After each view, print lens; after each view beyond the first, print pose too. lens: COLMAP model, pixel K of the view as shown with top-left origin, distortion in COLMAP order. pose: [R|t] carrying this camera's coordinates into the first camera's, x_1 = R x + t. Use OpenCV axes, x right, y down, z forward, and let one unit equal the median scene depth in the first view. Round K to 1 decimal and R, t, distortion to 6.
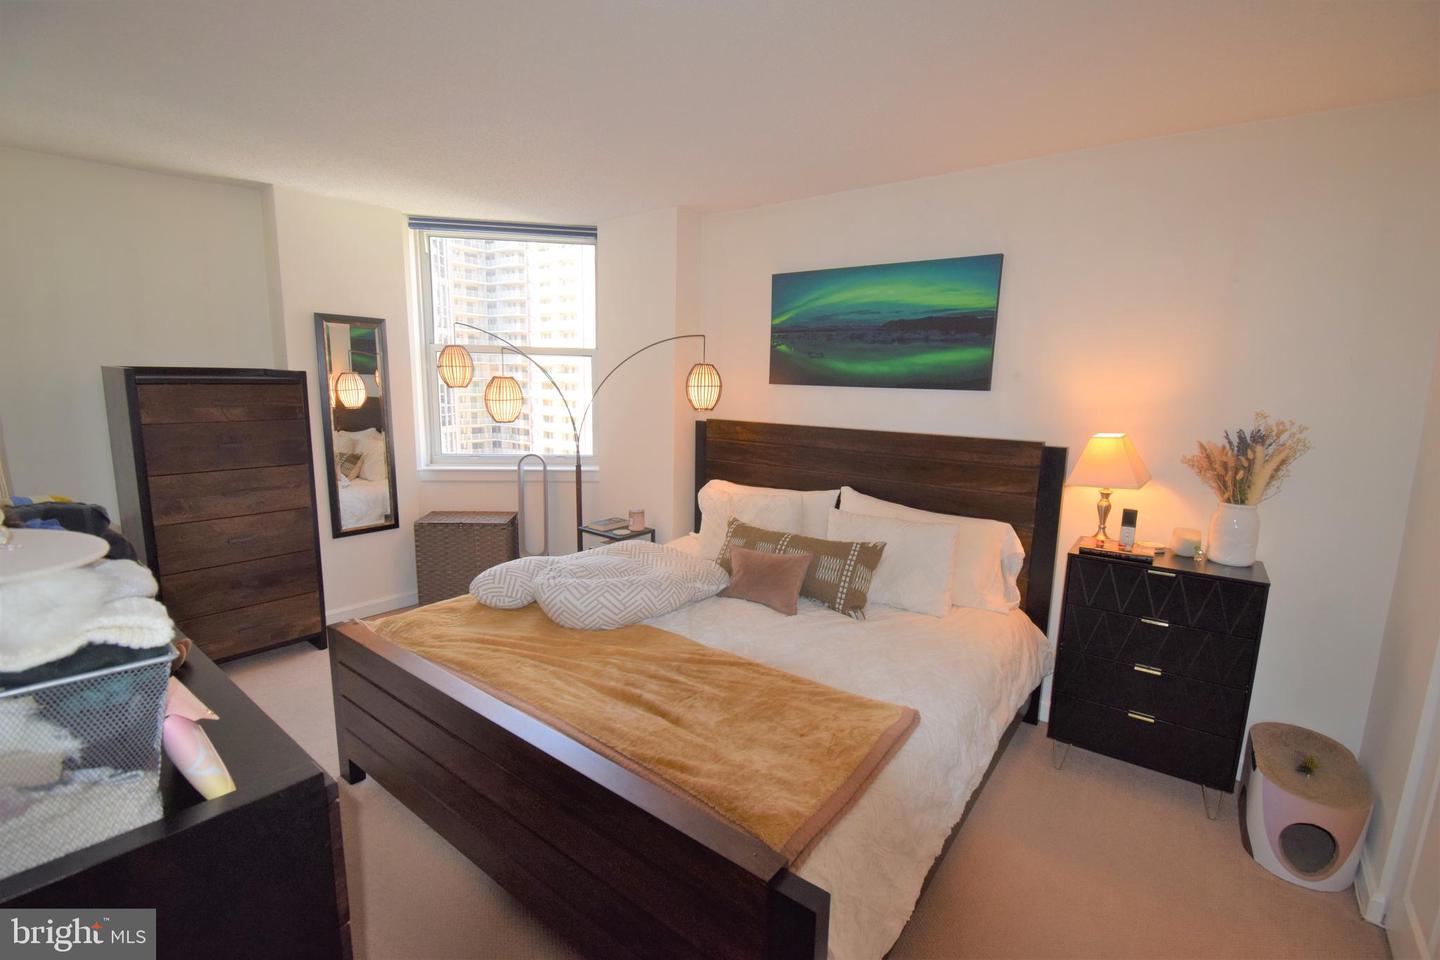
lens RADIAL K [[624.7, 0, 726.5], [0, 624.7, 490.8], [0, 0, 1]] dist [0.000584, -0.013468]
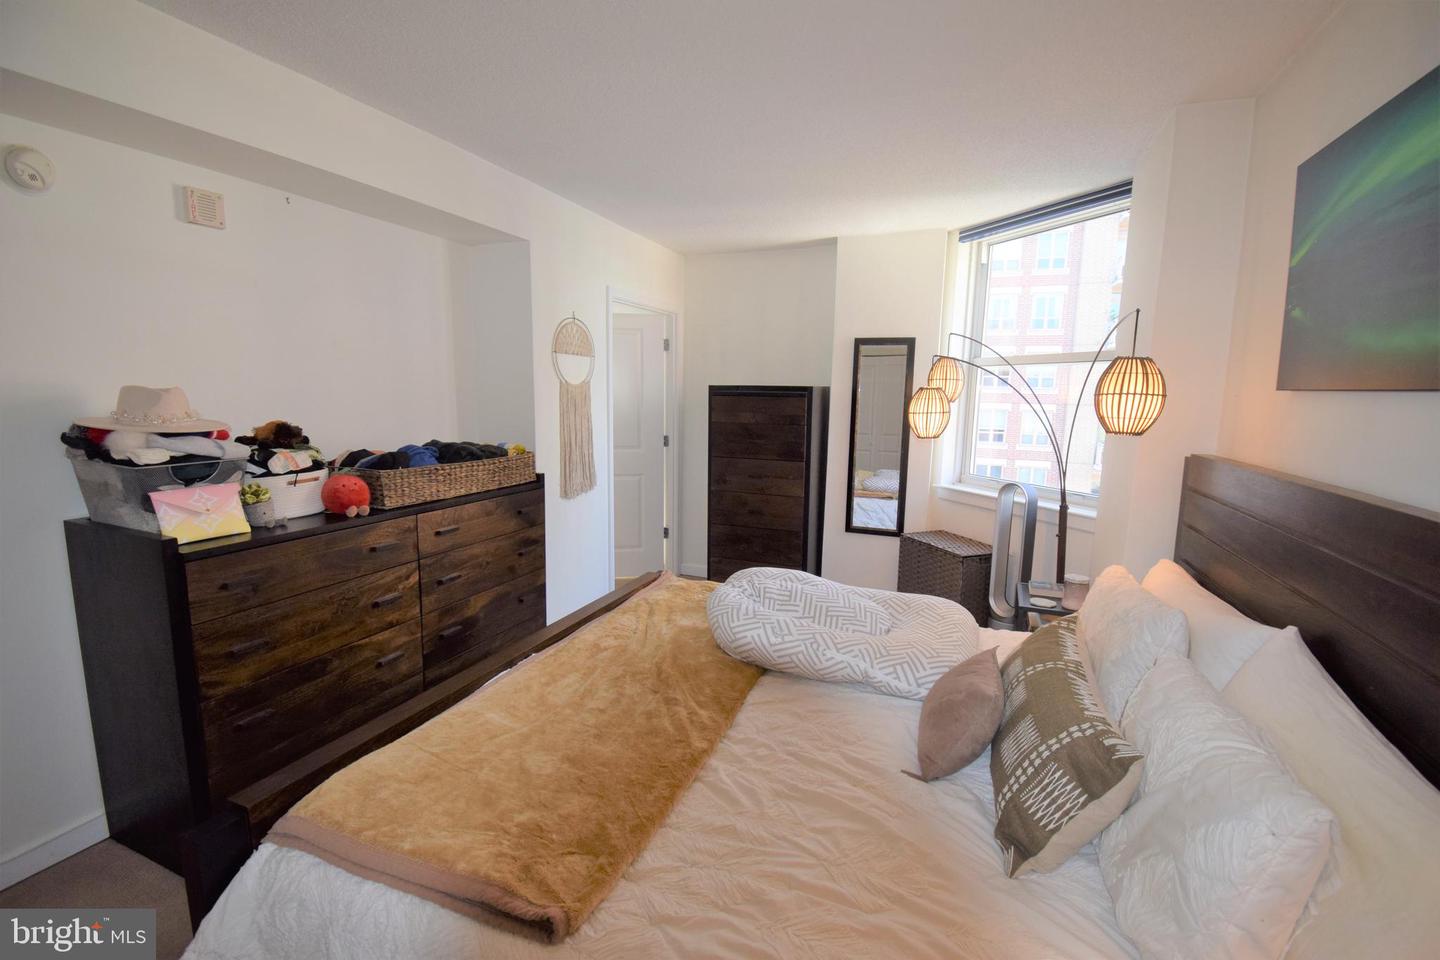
lens RADIAL K [[624.7, 0, 730.9], [0, 624.7, 473.9], [0, 0, 1]] dist [0.000584, -0.013468]
pose [[0.298985, 0.105611, -0.948396, 0.361714], [-0.173890, 0.983246, 0.054672, -0.050217], [0.938281, 0.148571, 0.312340, 0.399133]]
